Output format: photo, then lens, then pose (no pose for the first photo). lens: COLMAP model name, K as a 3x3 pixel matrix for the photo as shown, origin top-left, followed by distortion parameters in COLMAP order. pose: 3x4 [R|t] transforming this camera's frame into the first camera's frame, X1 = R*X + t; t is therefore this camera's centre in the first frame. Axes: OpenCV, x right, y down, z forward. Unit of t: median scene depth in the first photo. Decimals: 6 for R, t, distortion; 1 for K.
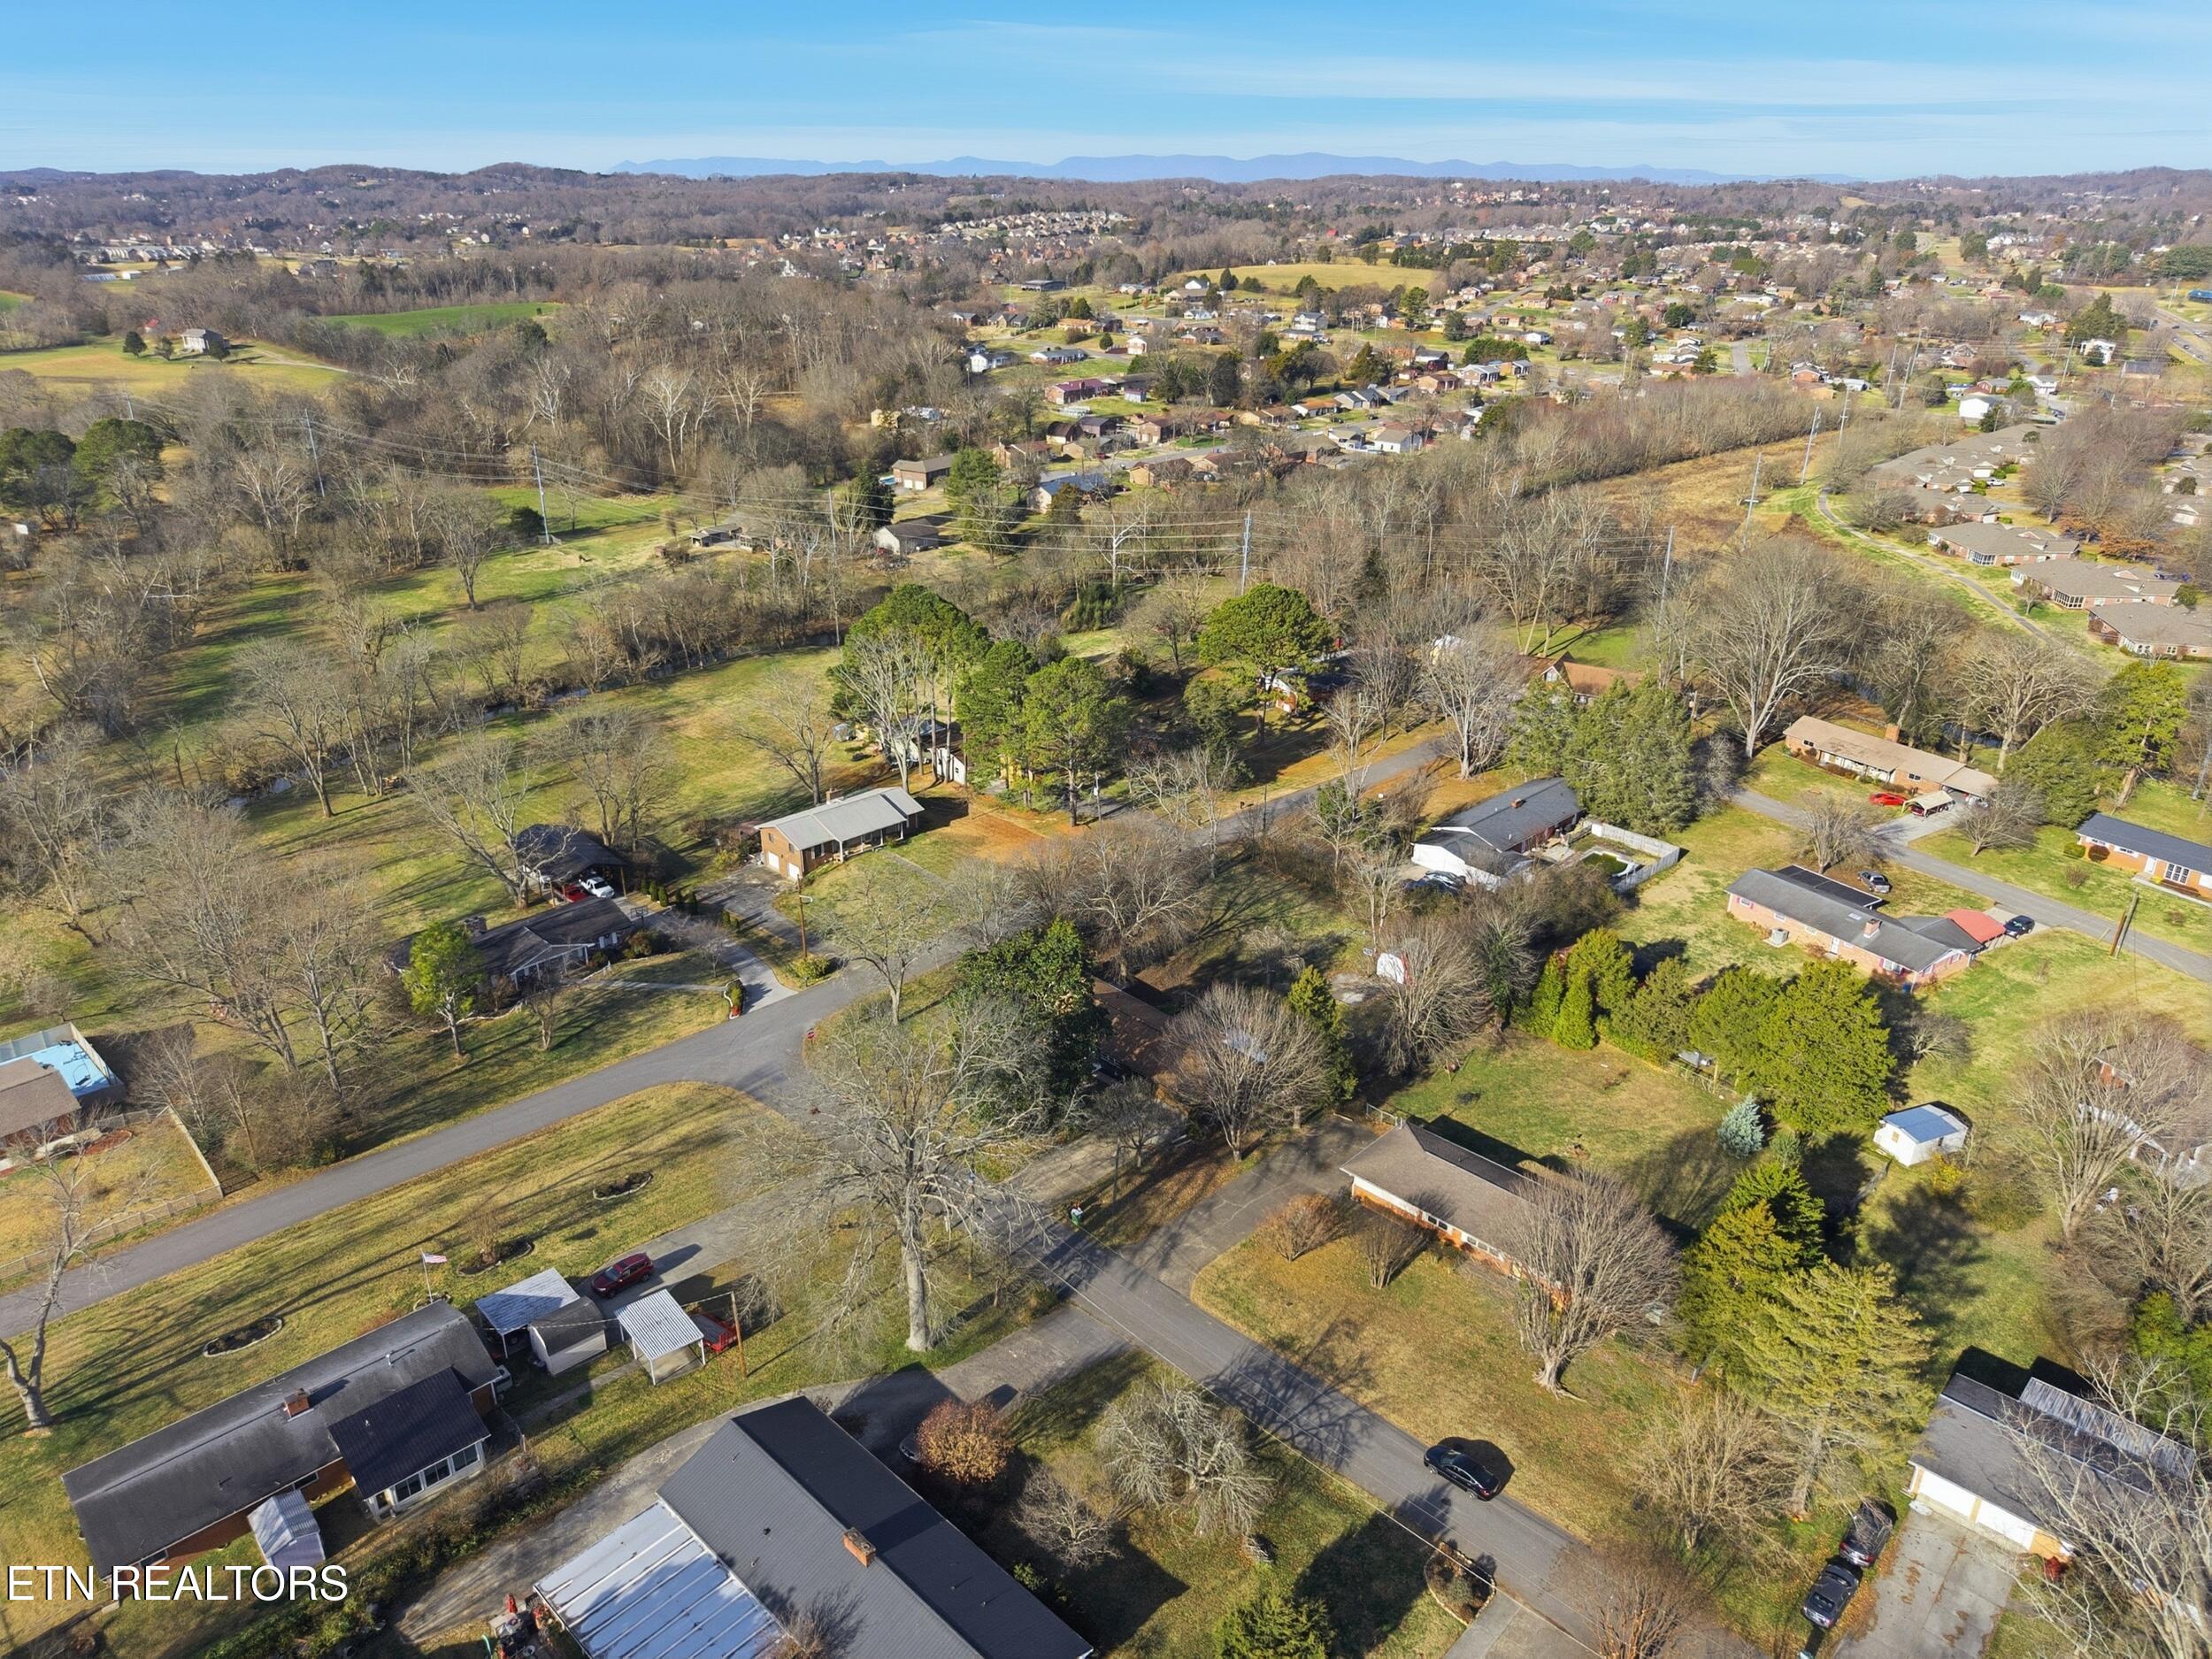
lens RADIAL K [[1465.5, 0, 1106.0], [0, 1465.5, 829.5], [0, 0, 1]] dist [0.143988, -0.287109]
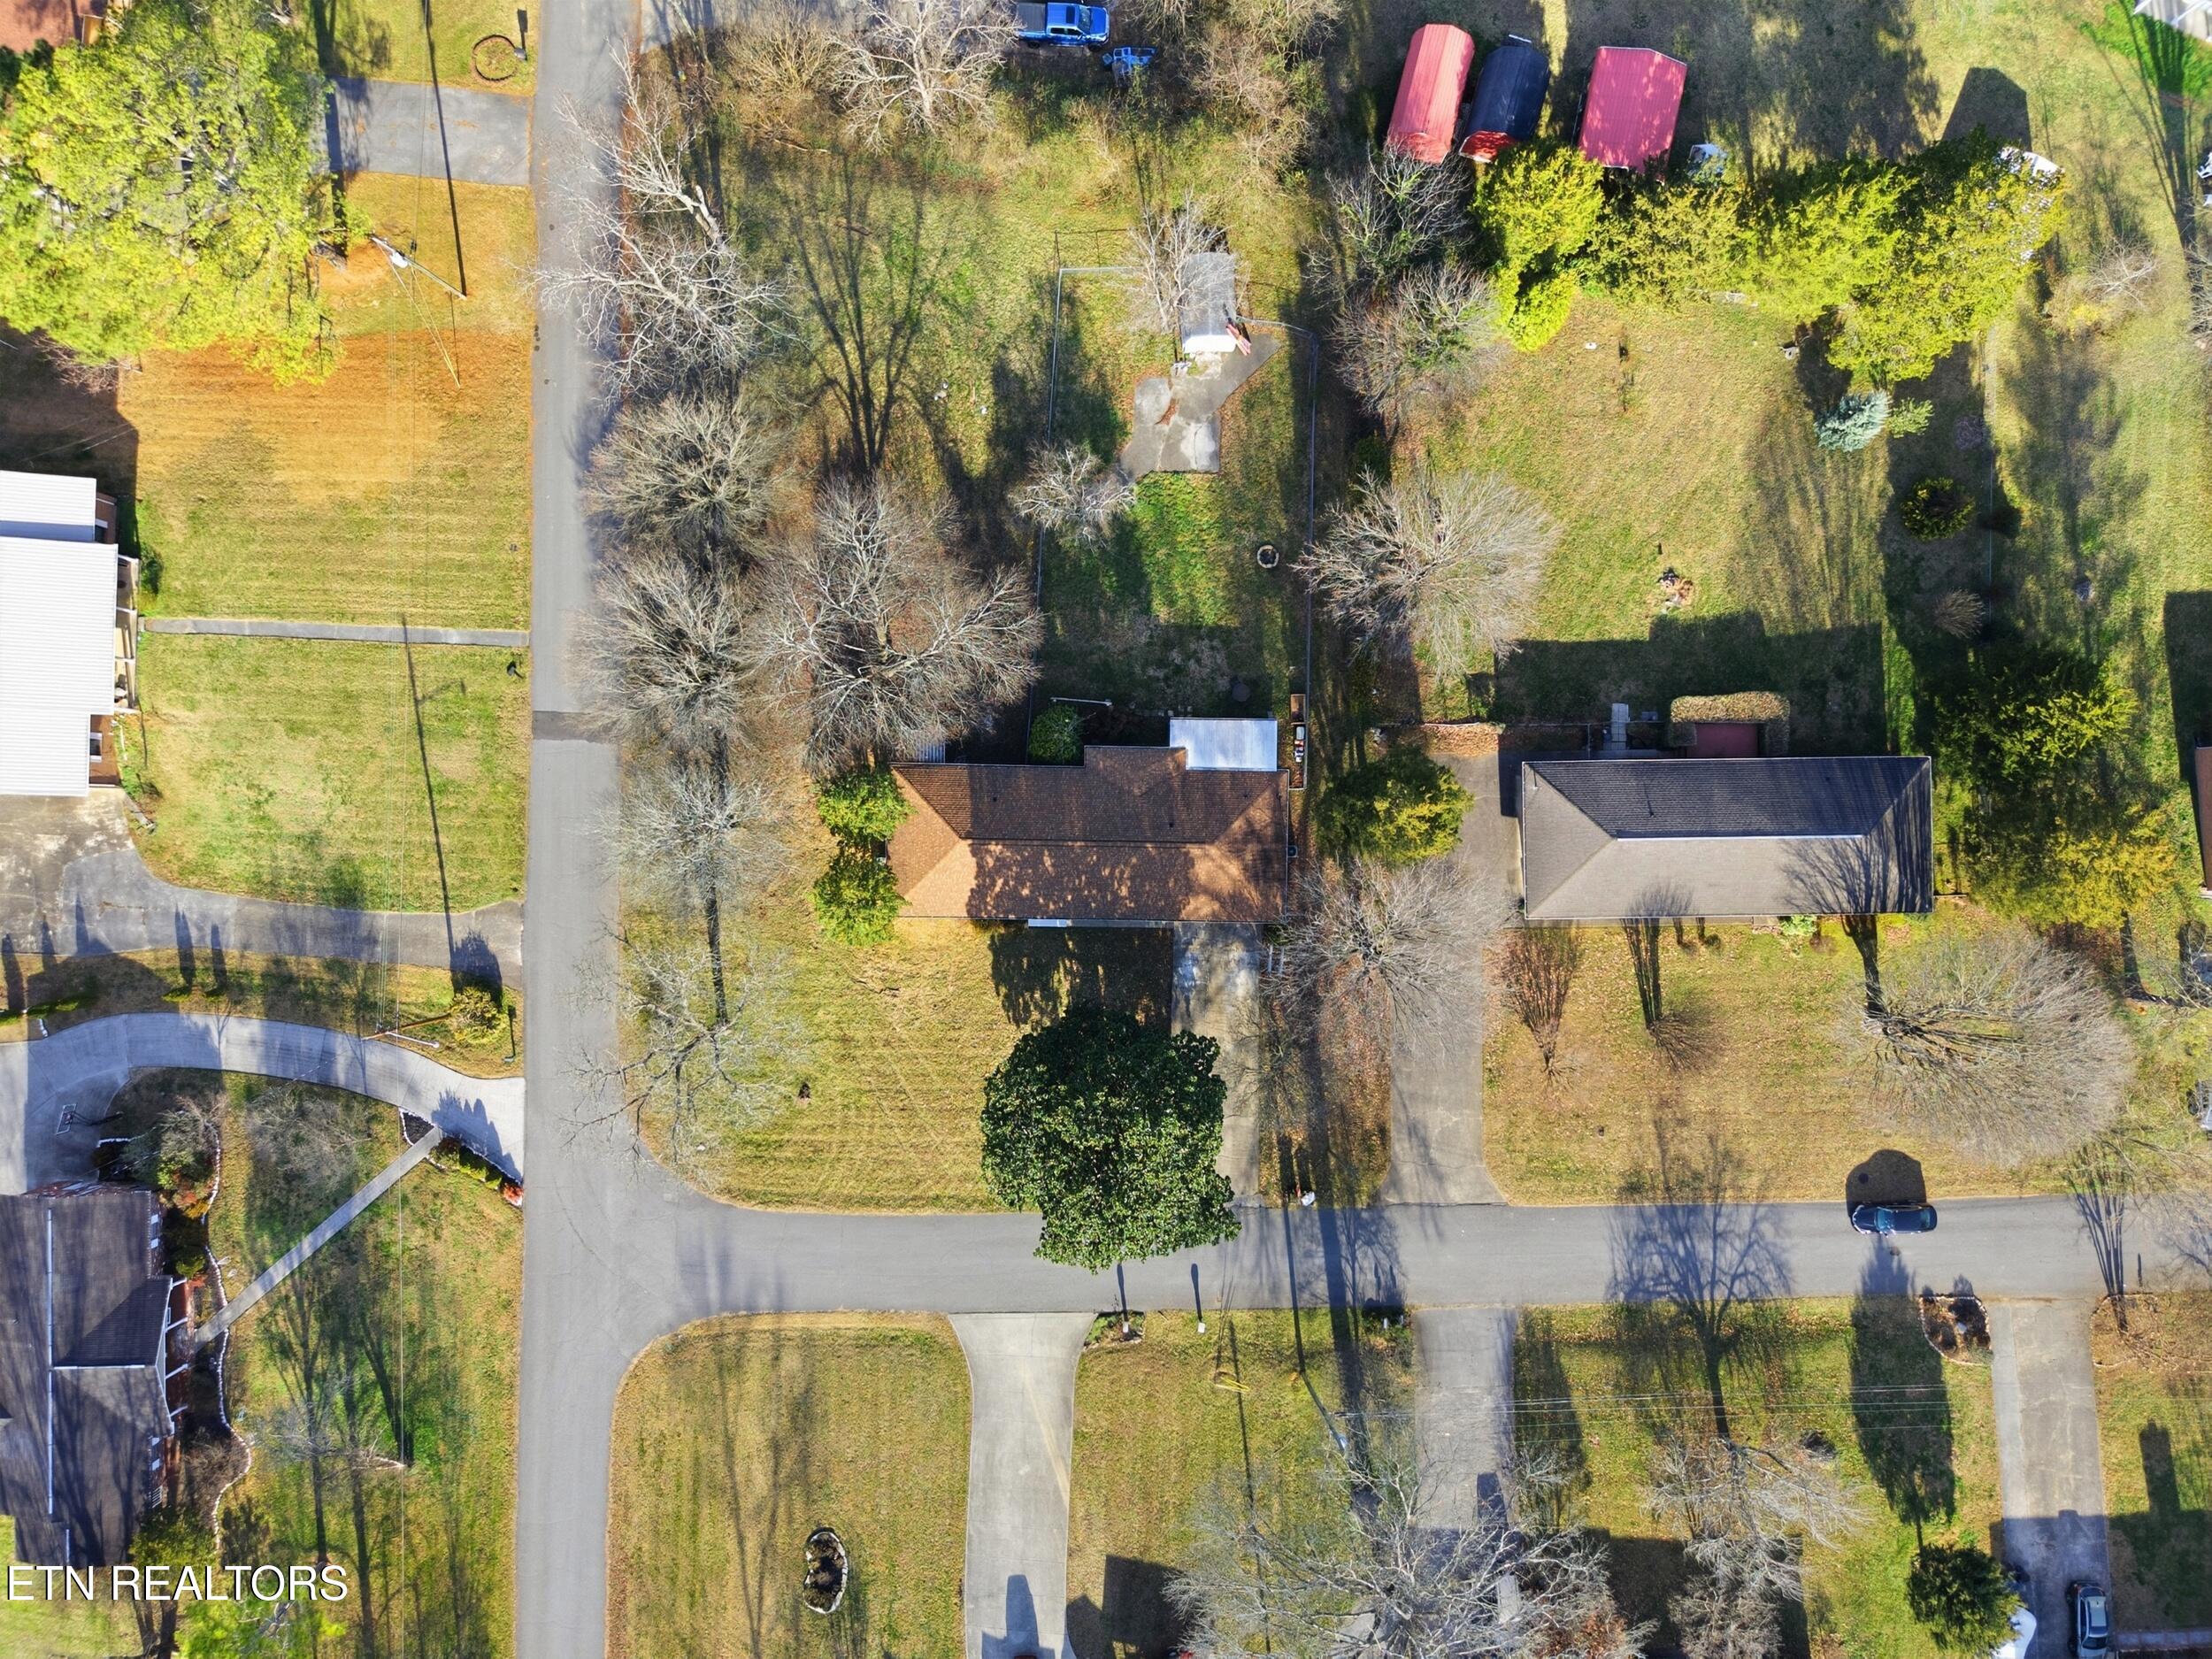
lens RADIAL K [[1491.7, 0, 1101.2], [0, 1491.7, 819.2], [0, 0, 1]] dist [0.009172, -0.001453]
pose [[0.712967, -0.701194, -0.002226, 0.027995], [0.272385, 0.274031, 0.922341, -0.344731], [-0.646130, -0.658205, 0.386370, 0.572132]]
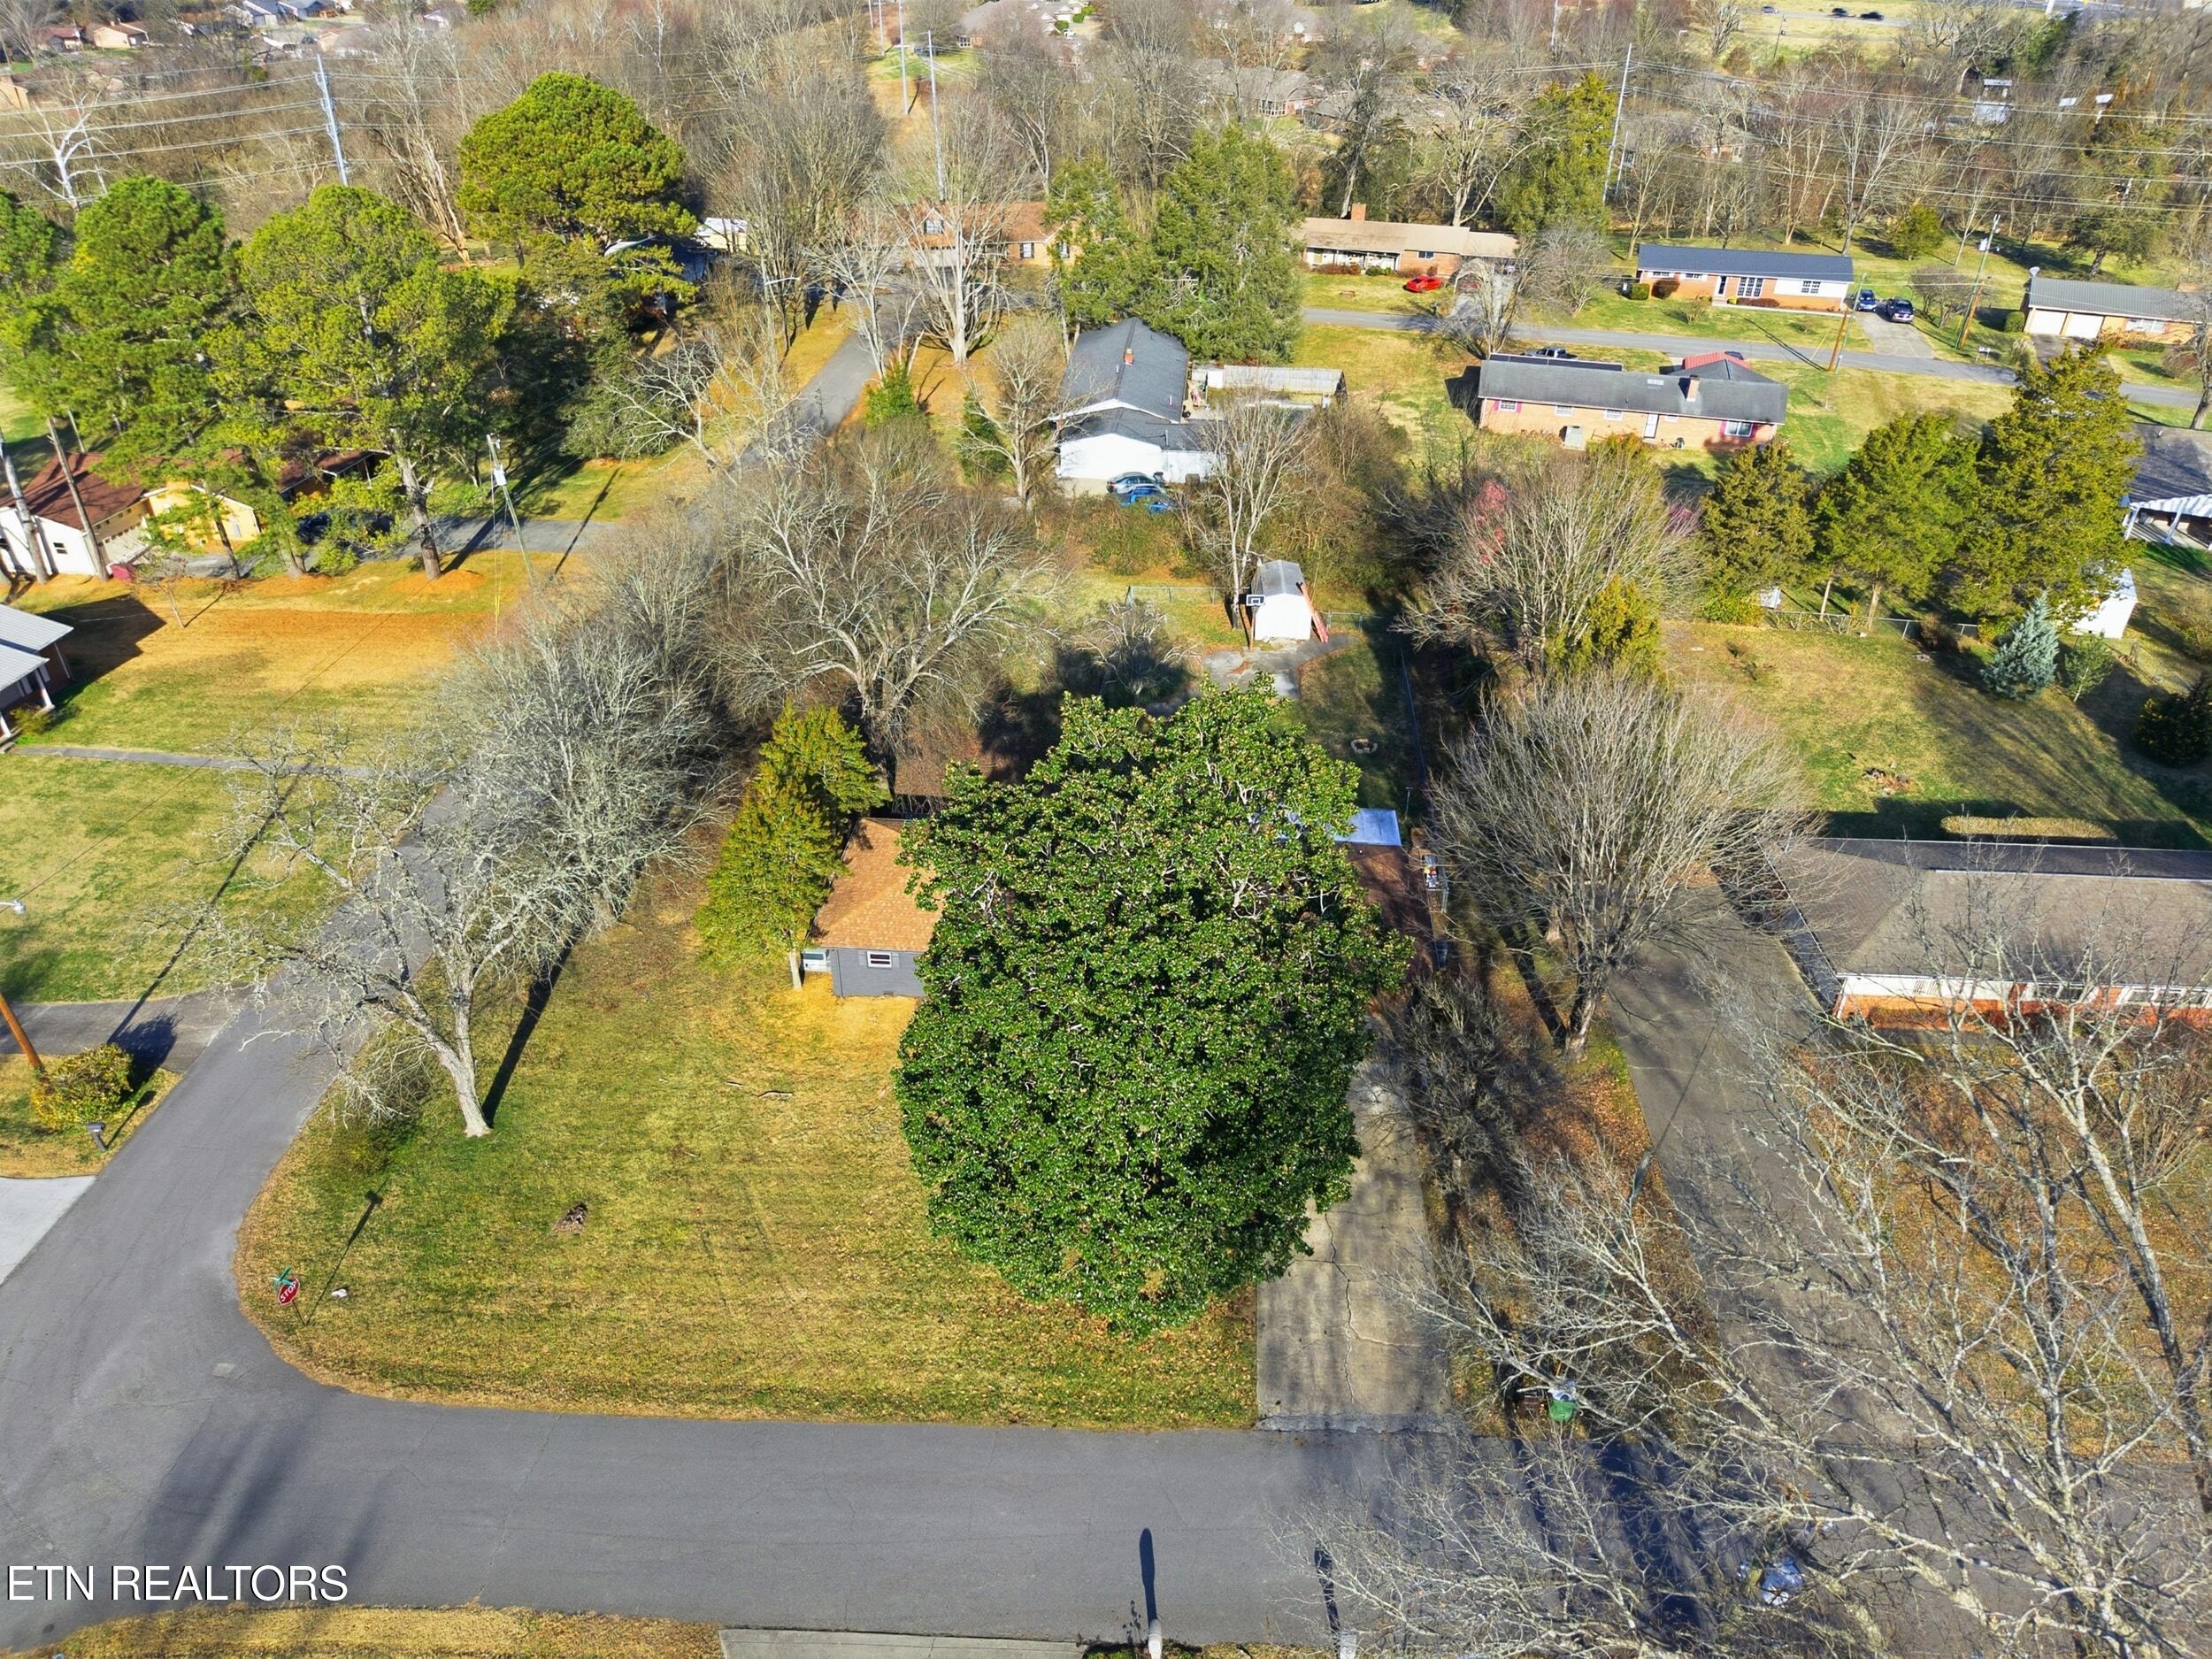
lens RADIAL K [[1491.7, 0, 1101.2], [0, 1491.7, 819.2], [0, 0, 1]] dist [0.009172, -0.001453]
pose [[0.759966, -0.351565, 0.546674, -0.160187], [0.256566, 0.935048, 0.244660, 0.008311], [-0.597181, -0.045675, 0.800805, 0.498469]]
